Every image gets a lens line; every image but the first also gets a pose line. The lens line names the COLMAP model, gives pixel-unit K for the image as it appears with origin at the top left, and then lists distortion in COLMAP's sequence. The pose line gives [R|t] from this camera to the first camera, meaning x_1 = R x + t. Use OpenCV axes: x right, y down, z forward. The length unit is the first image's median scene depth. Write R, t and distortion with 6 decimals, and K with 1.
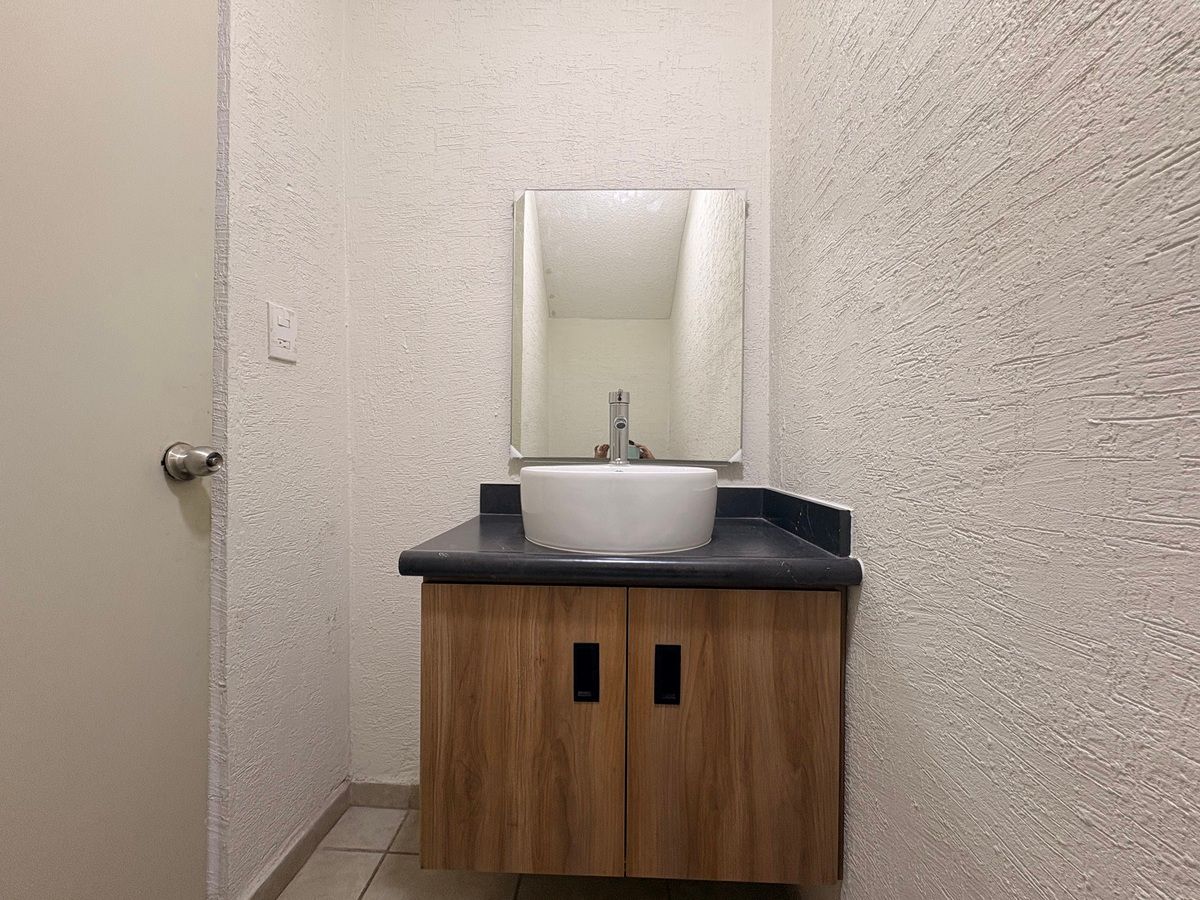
lens RADIAL K [[475.0, 0, 600.0], [0, 475.0, 449.1], [0, 0, 1]] dist [-0.001144, 0.000087]
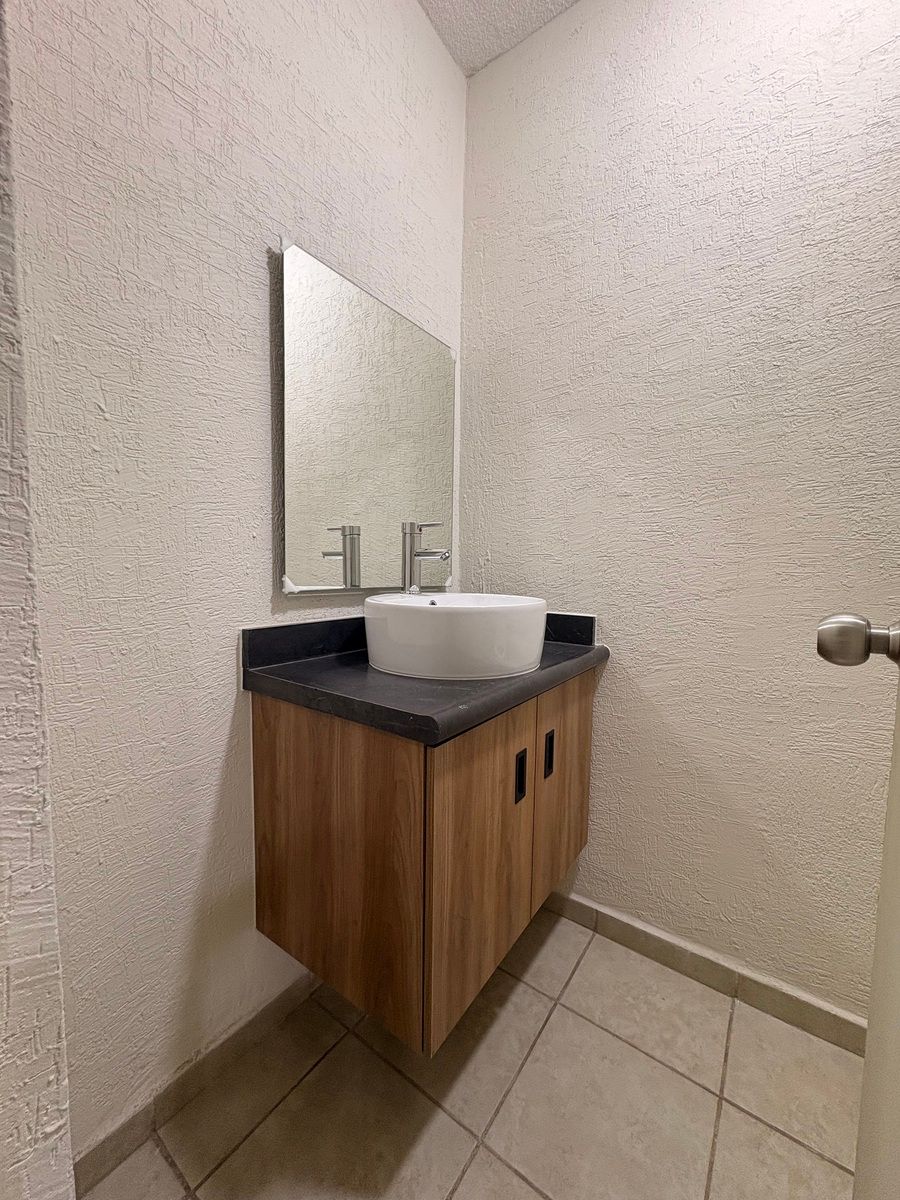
lens RADIAL K [[475.0, 0, 448.5], [0, 475.0, 597.3], [0, 0, 1]] dist [-0.001144, 0.000087]
pose [[0.550760, -0.060099, 0.832497, -1.066843], [-0.006241, 0.997080, 0.076110, -0.054277], [-0.834641, -0.047114, 0.548776, 0.526485]]
